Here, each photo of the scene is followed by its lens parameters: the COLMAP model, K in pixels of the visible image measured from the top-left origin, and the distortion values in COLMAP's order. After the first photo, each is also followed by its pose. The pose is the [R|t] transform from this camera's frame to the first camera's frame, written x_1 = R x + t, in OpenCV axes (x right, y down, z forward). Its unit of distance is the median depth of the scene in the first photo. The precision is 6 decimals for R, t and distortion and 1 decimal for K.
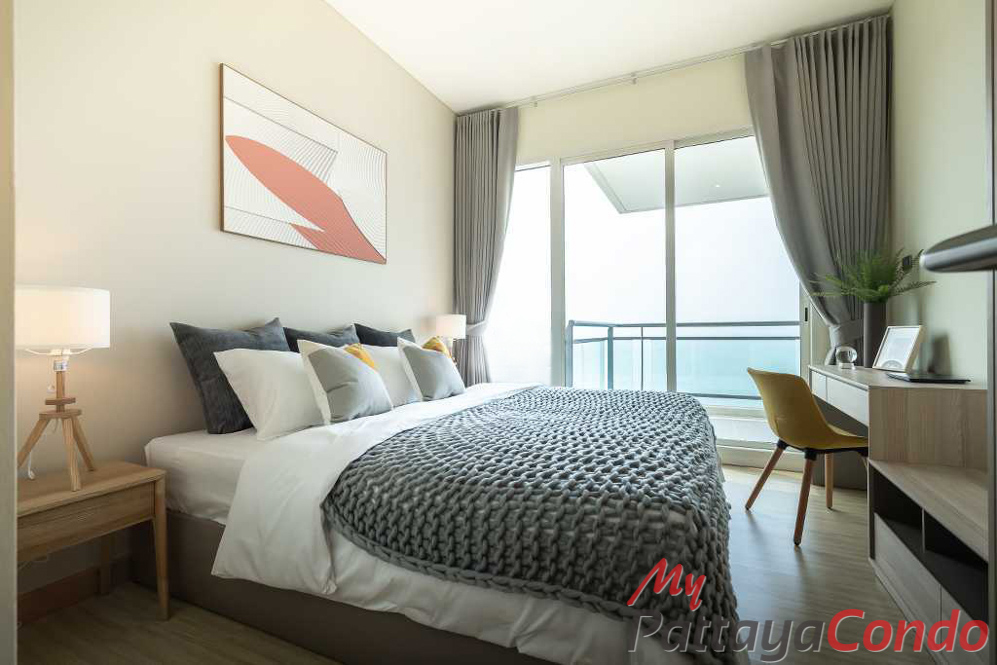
lens RADIAL K [[458.0, 0, 519.9], [0, 458.0, 330.3], [0, 0, 1]] dist [0.001521, 0.000003]
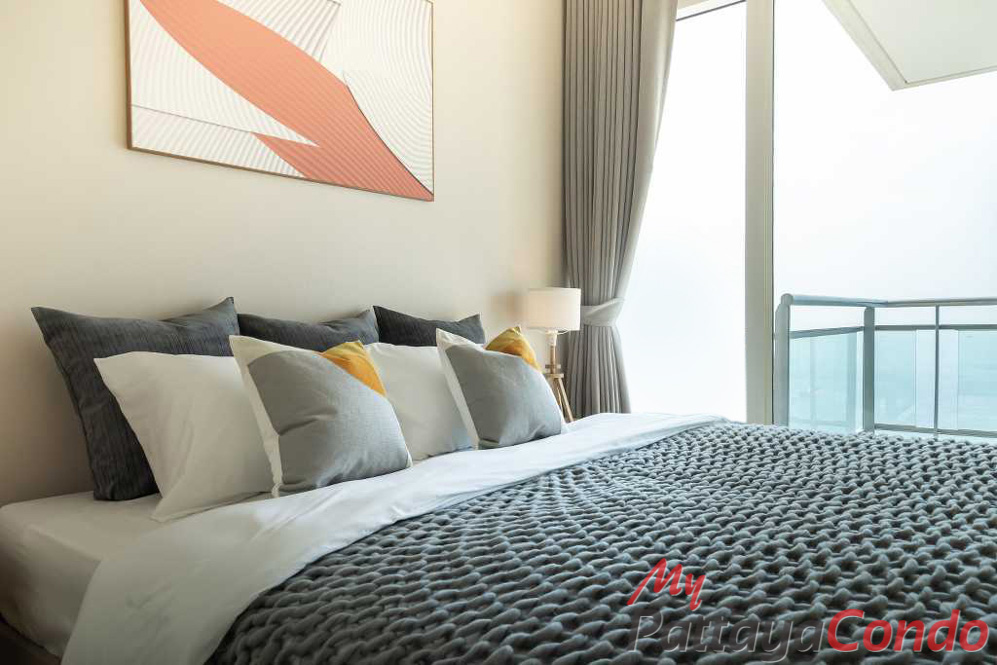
lens RADIAL K [[691.6, 0, 497.6], [0, 691.6, 349.6], [0, 0, 1]] dist [0.009348, 0.002529]
pose [[0.956639, 0.001604, -0.291272, 0.049466], [0.011878, 0.998938, 0.044511, 0.003694], [0.291034, -0.046041, 0.955604, 0.263435]]
